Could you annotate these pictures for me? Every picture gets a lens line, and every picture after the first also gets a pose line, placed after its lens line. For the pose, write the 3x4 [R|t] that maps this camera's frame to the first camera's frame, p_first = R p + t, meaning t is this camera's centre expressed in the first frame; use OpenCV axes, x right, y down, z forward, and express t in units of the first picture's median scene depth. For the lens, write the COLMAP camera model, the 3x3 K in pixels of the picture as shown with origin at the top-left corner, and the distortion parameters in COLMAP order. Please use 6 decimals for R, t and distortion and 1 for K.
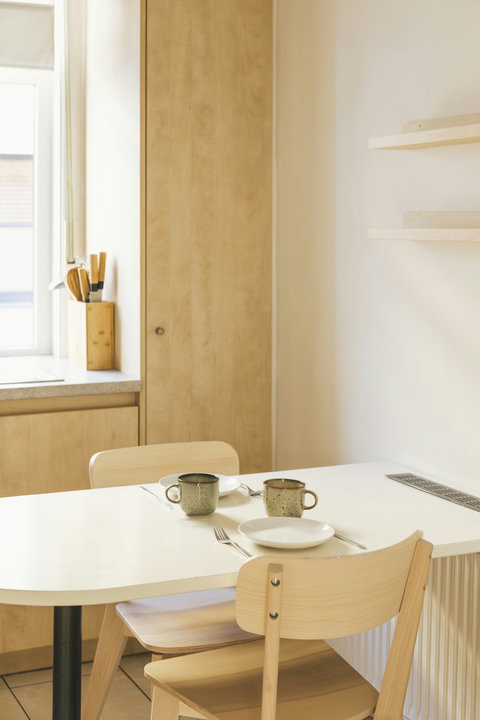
lens RADIAL K [[1197.8, 0, 240.4], [0, 1197.8, 277.2], [0, 0, 1]] dist [0.004855, 0.135978]
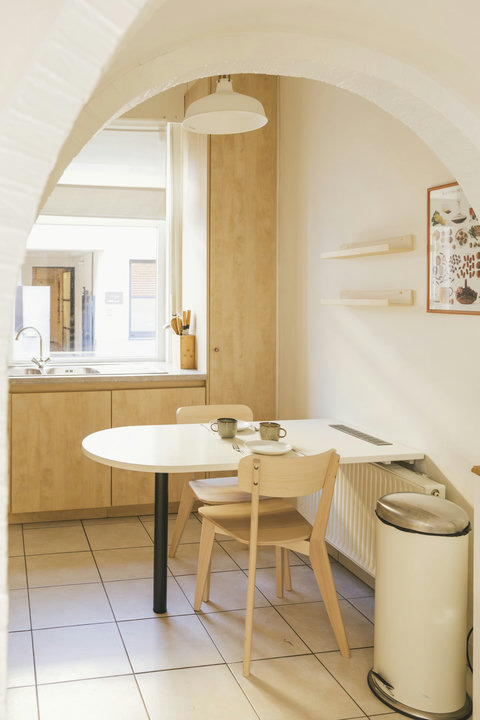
lens RADIAL K [[855.7, 0, 239.5], [0, 855.7, 336.9], [0, 0, 1]] dist [-0.000876, -0.002327]
pose [[0.988028, 0.011740, -0.153827, 0.190537], [-0.010822, 0.999918, 0.006805, 0.013282], [0.153894, -0.005058, 0.988074, -0.405476]]
